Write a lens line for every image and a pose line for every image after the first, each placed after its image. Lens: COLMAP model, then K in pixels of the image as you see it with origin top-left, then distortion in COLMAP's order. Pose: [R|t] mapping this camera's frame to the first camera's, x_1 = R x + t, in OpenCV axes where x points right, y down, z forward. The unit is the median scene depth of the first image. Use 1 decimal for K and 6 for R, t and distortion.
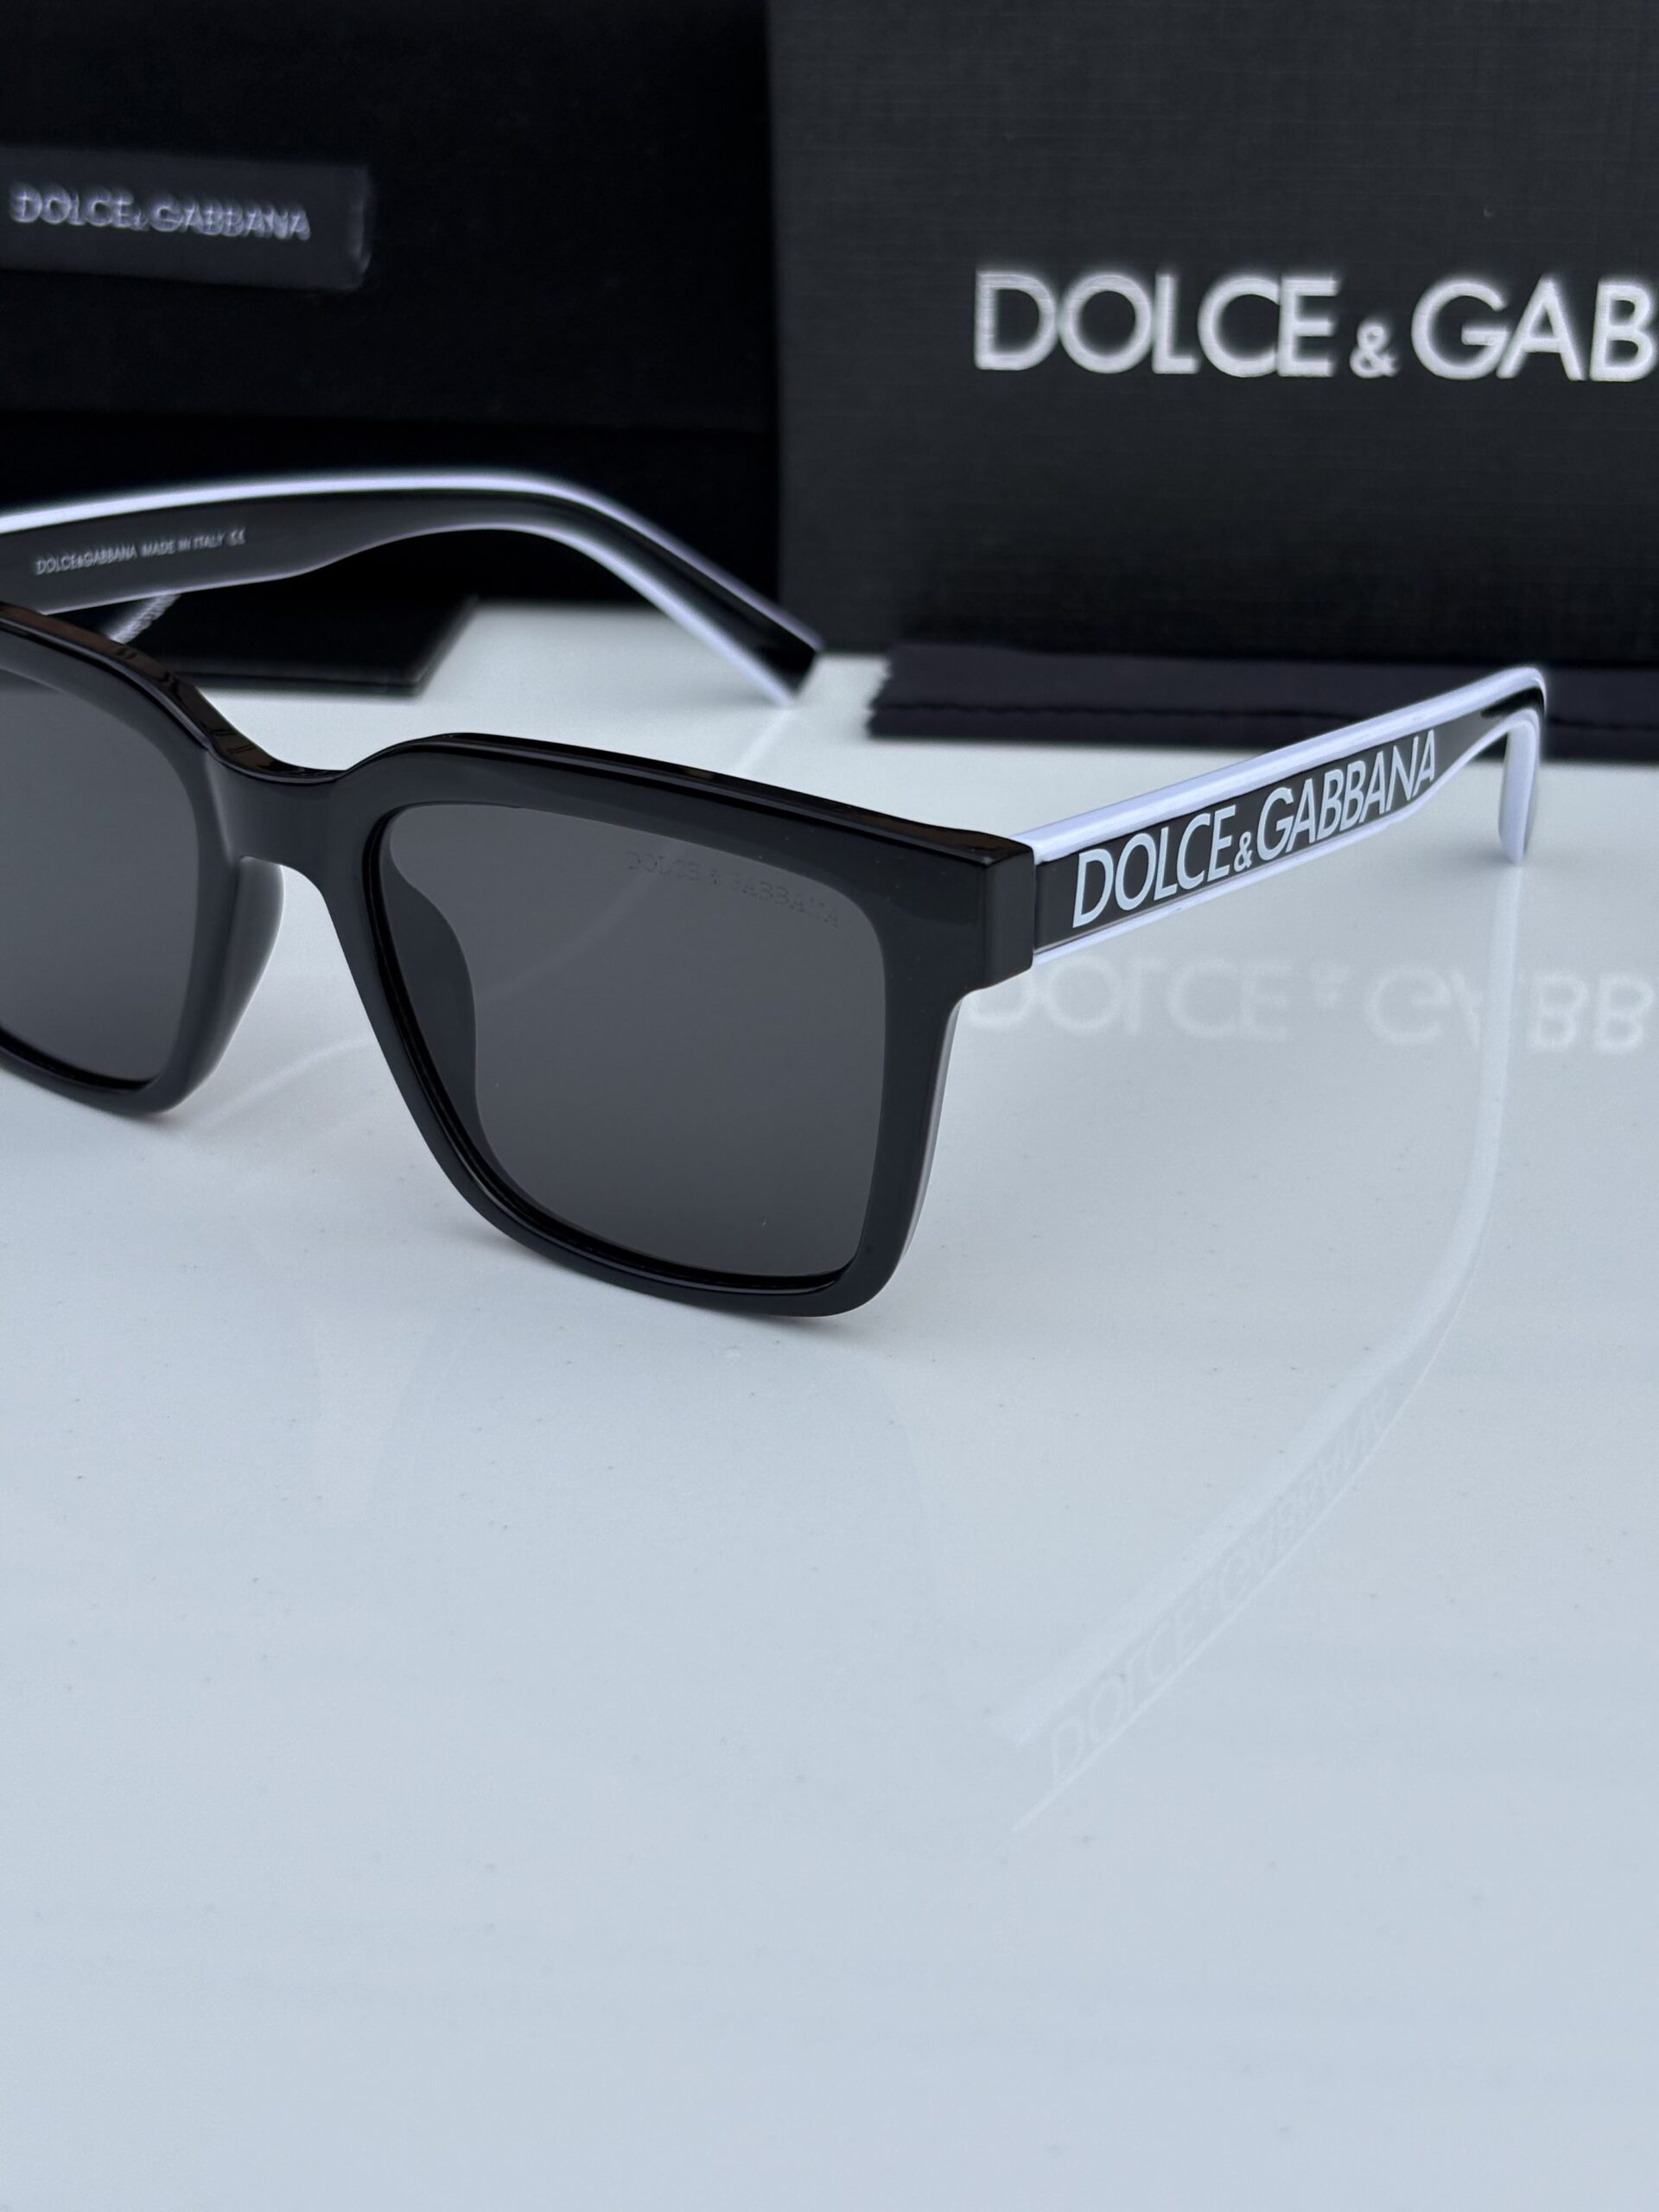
lens RADIAL K [[3382.2, 0, 829.5], [0, 3382.2, 1106.0], [0, 0, 1]] dist [0.173665, -0.929668]
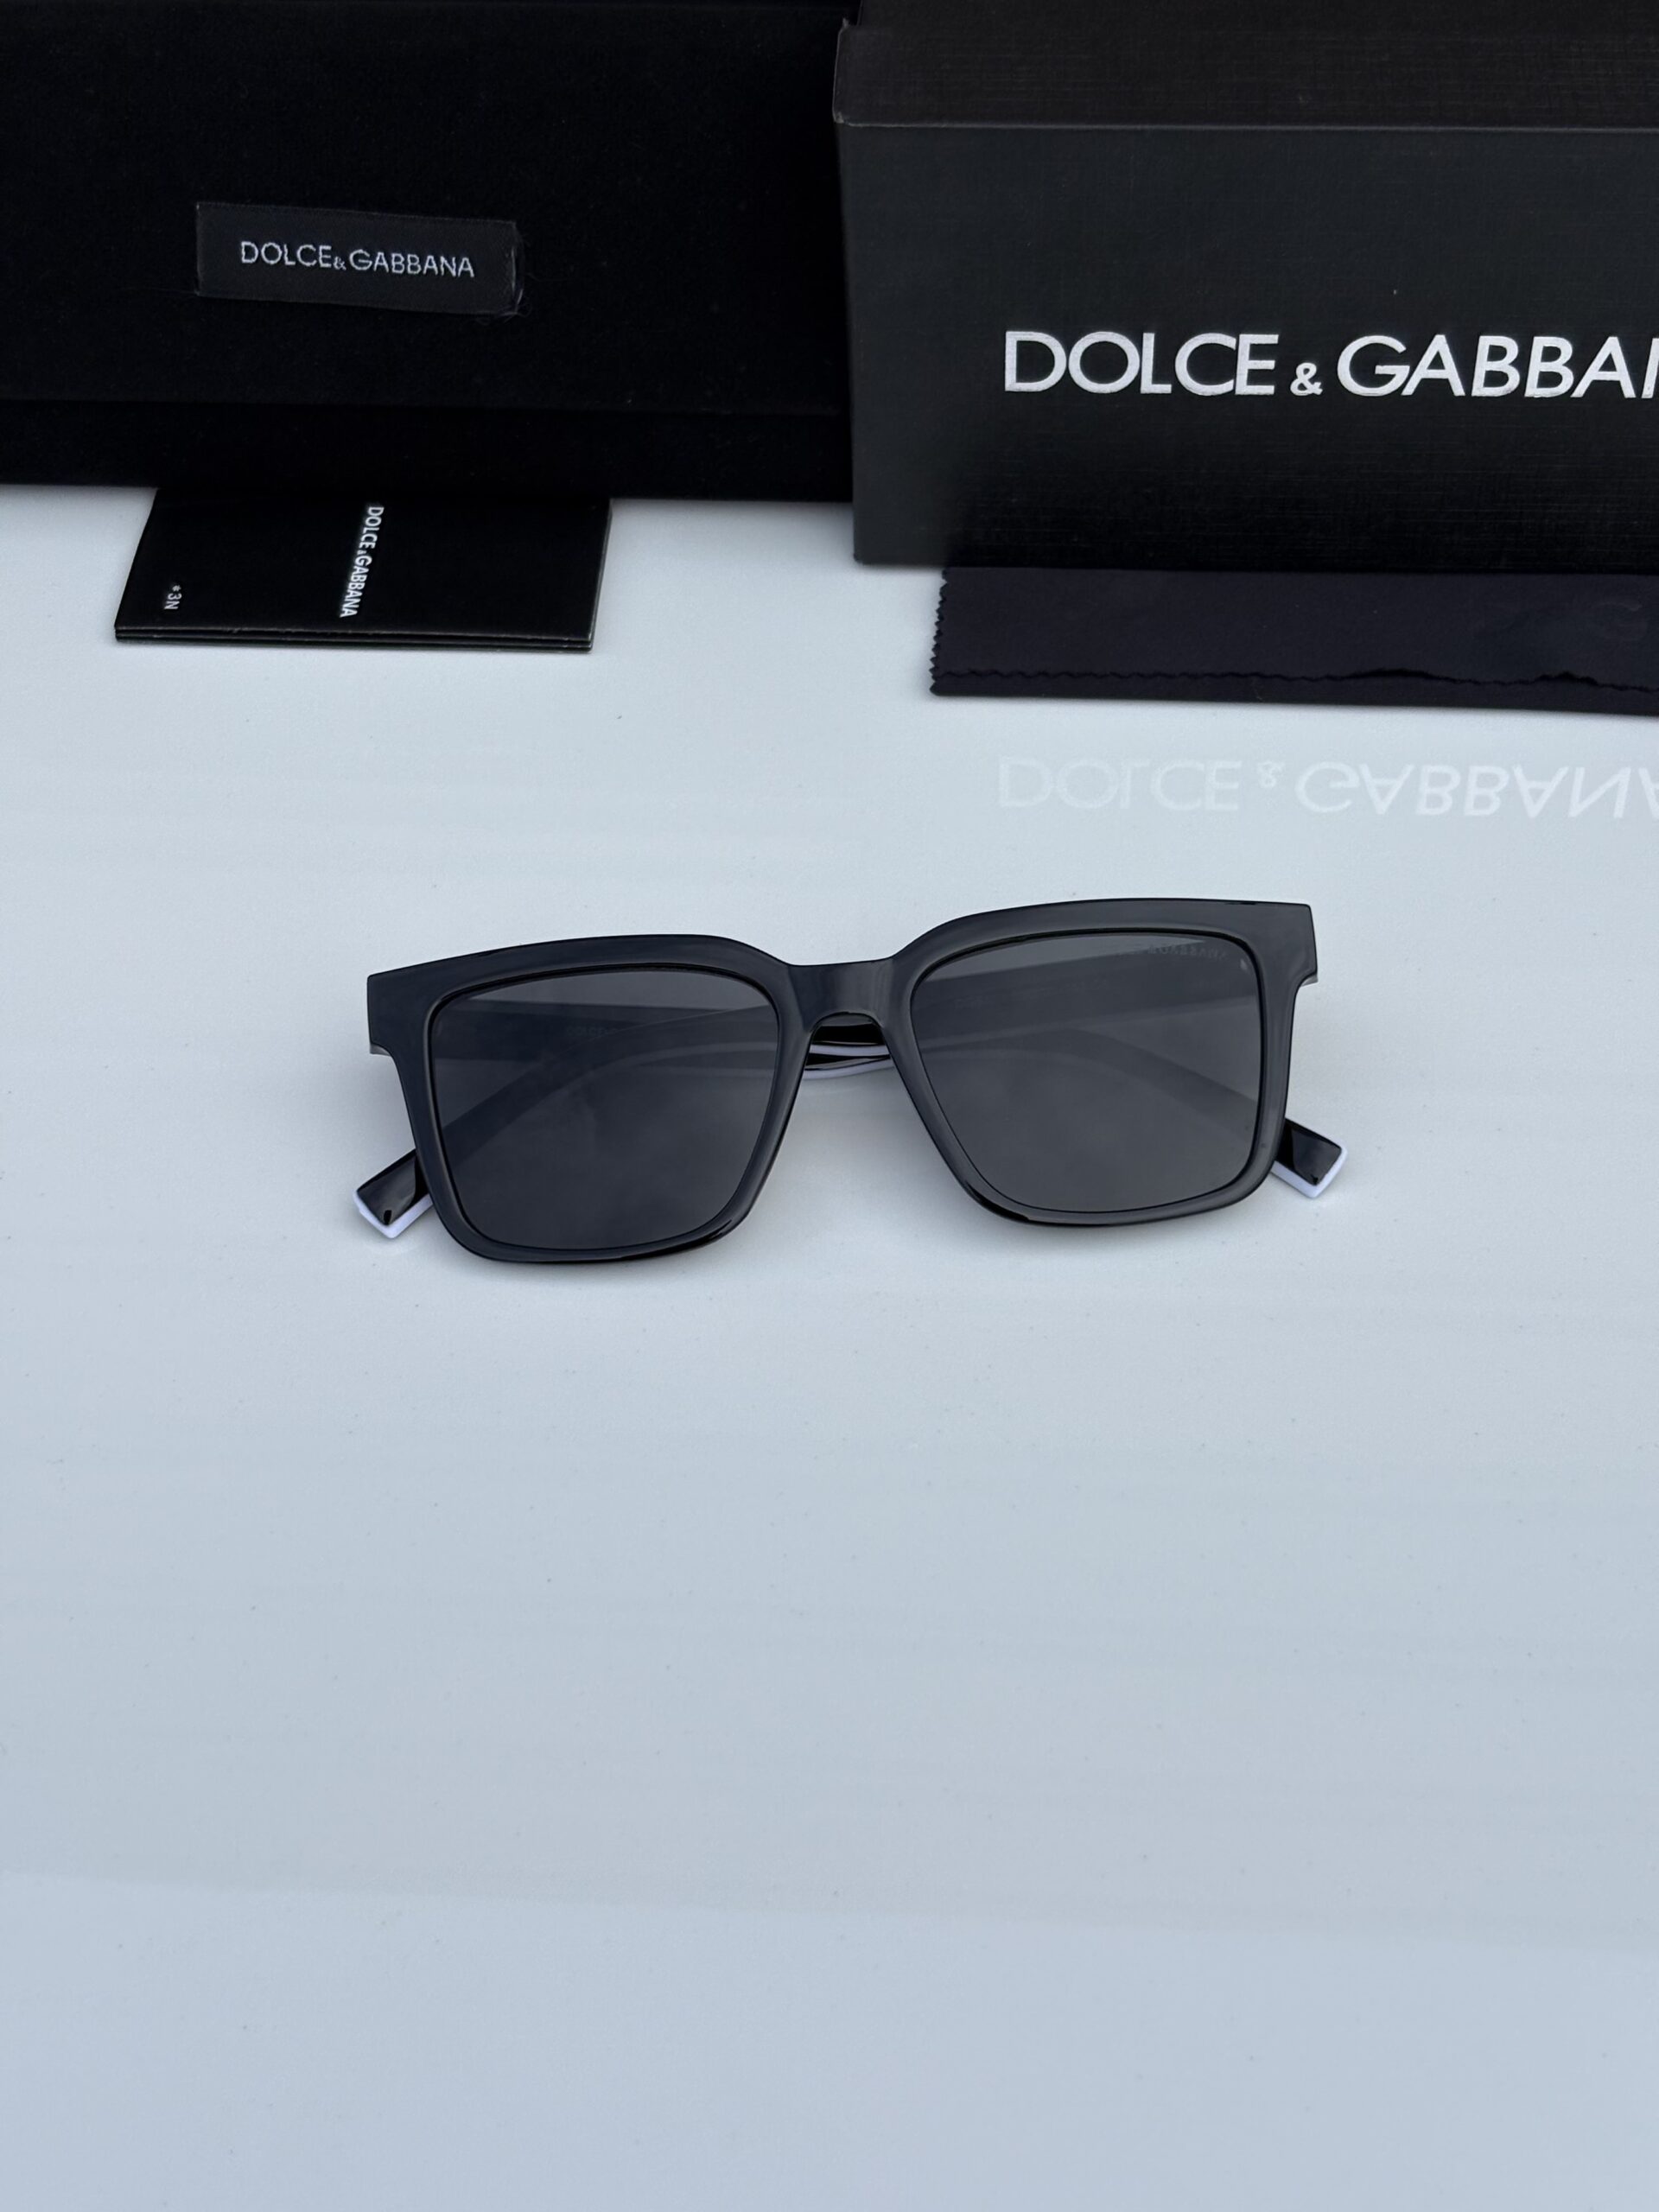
lens RADIAL K [[3329.5, 0, 829.5], [0, 3329.5, 1106.0], [0, 0, 1]] dist [0.092436, -0.415705]
pose [[0.998697, -0.050077, 0.009839, -0.050744], [0.042781, 0.926601, 0.373604, -0.451844], [-0.027826, -0.372697, 0.927536, -0.294837]]
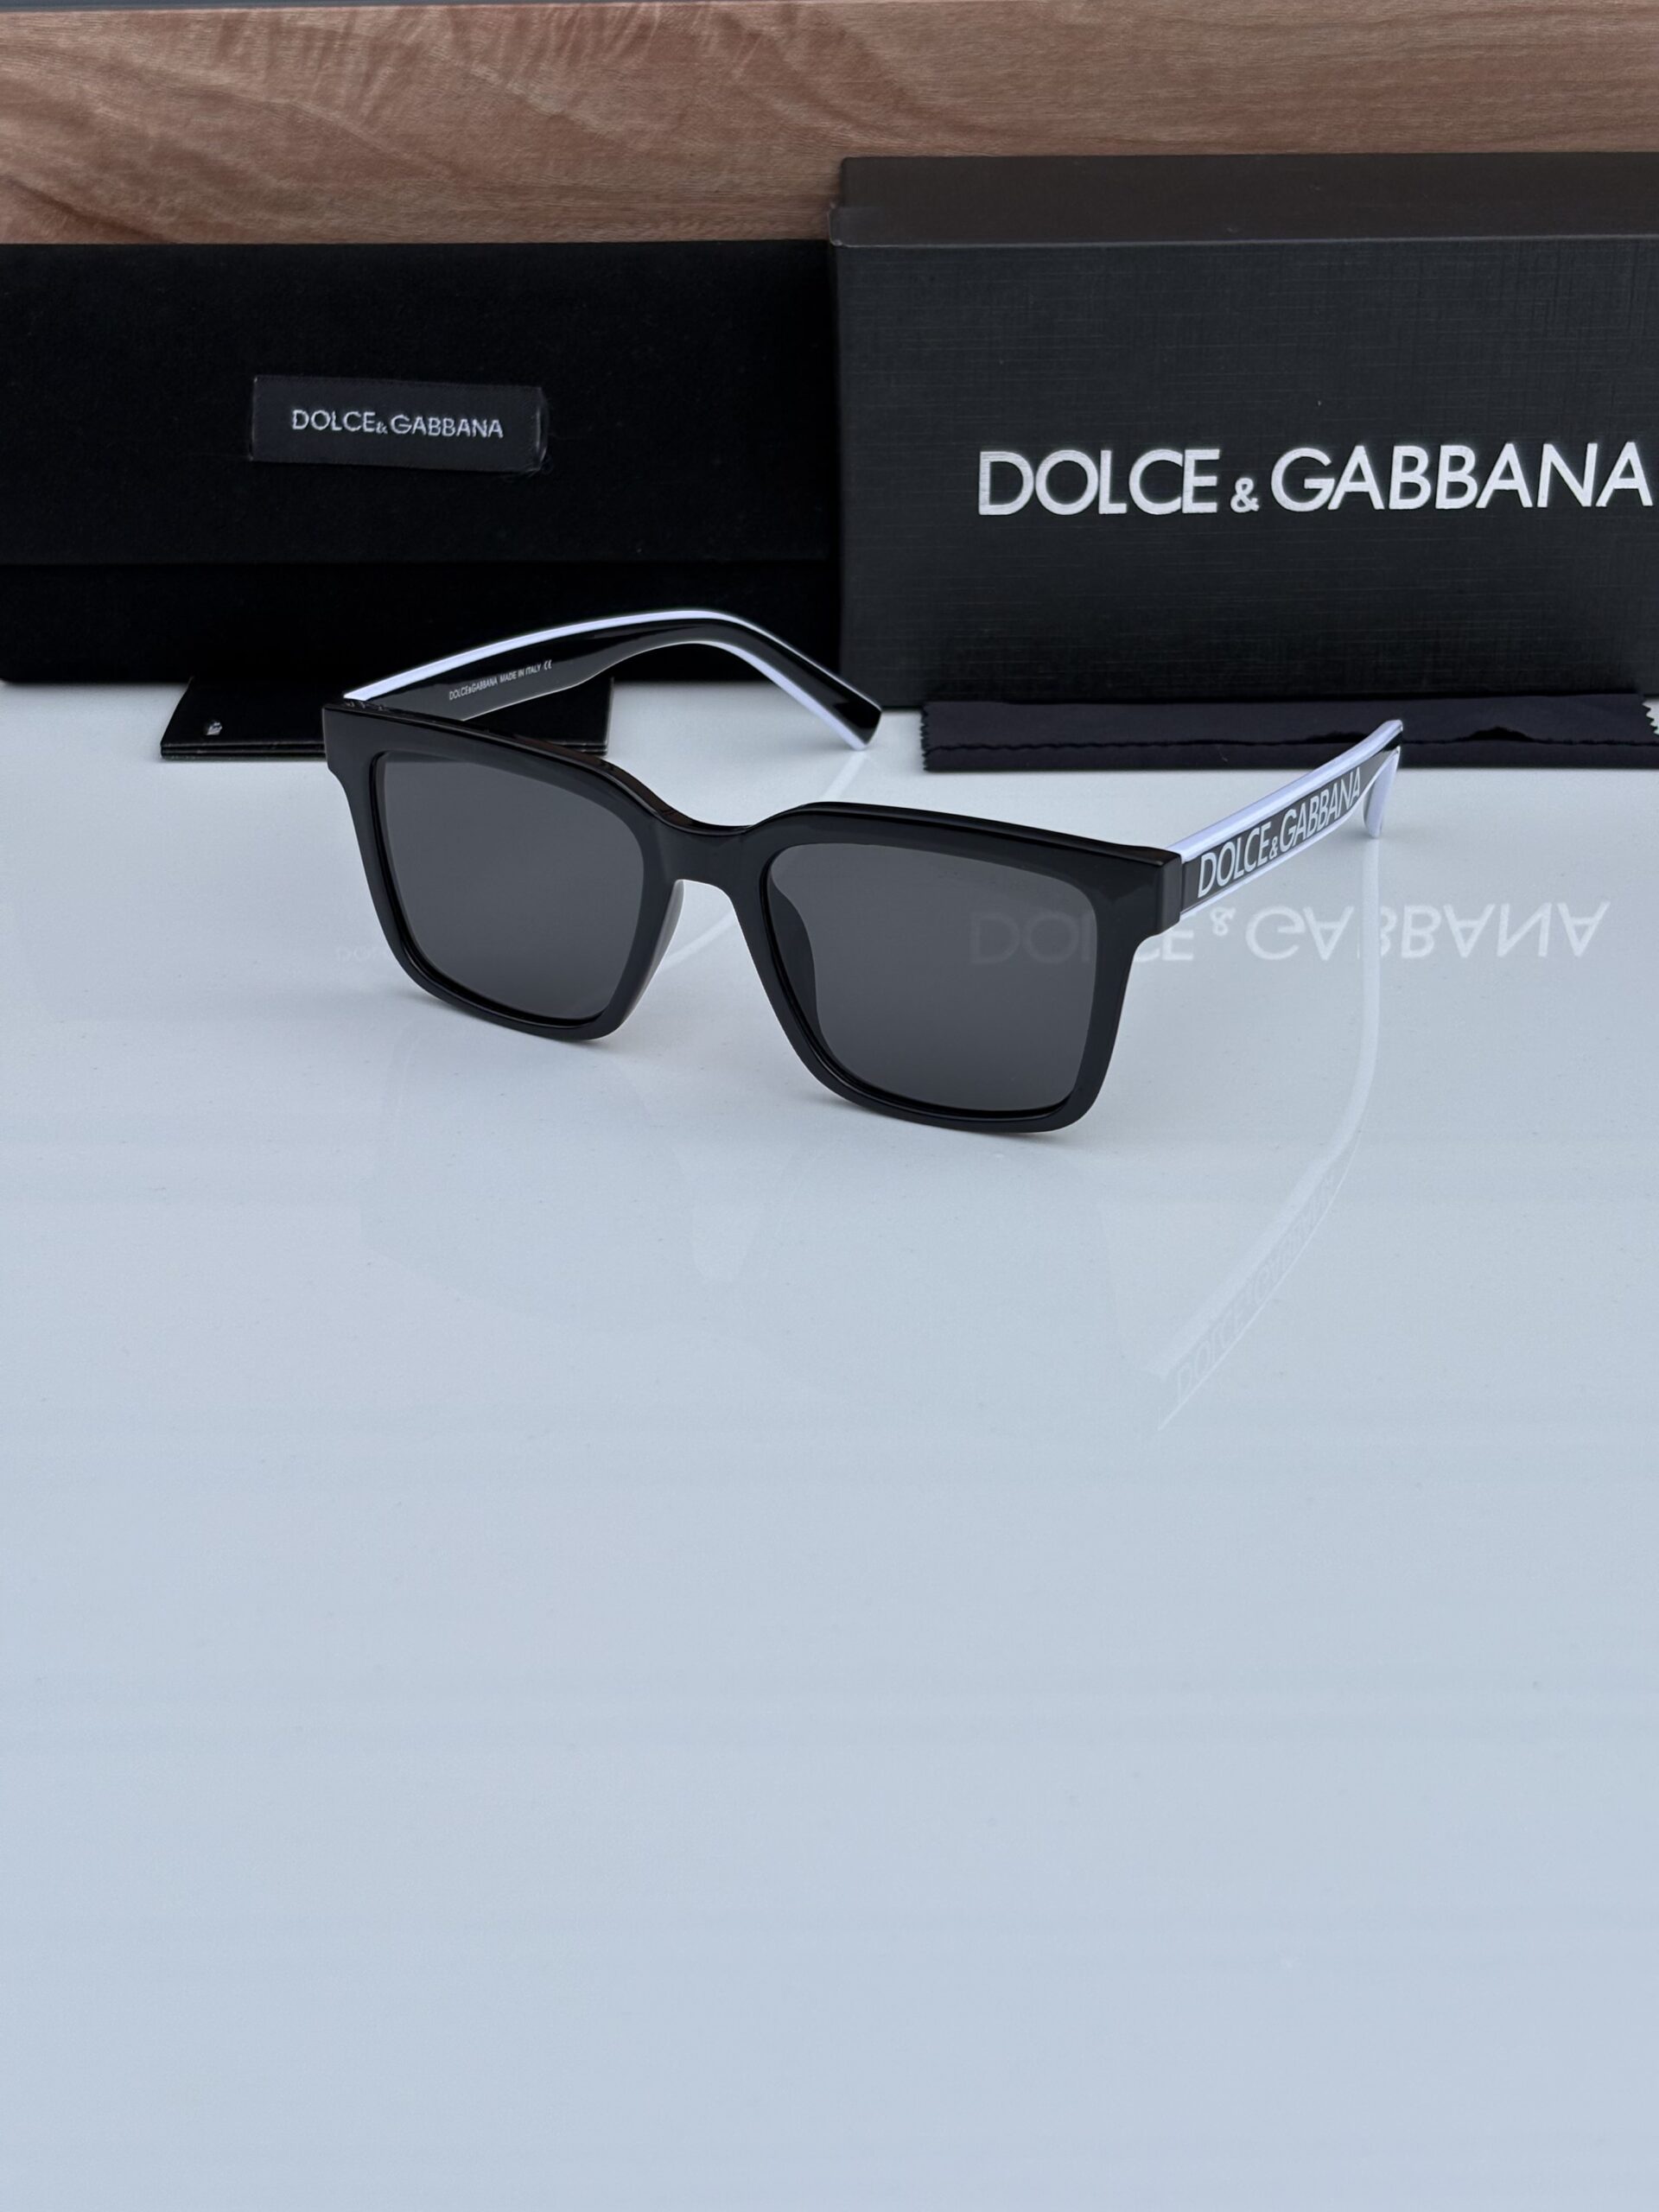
lens RADIAL K [[3292.0, 0, 824.5], [0, 3292.0, 1101.2], [0, 0, 1]] dist [0.129709, -0.561219]
pose [[0.993100, -0.055253, 0.103437, -0.187562], [0.053707, 0.998400, 0.017674, 0.007513], [-0.104249, -0.011997, 0.994479, -0.423657]]
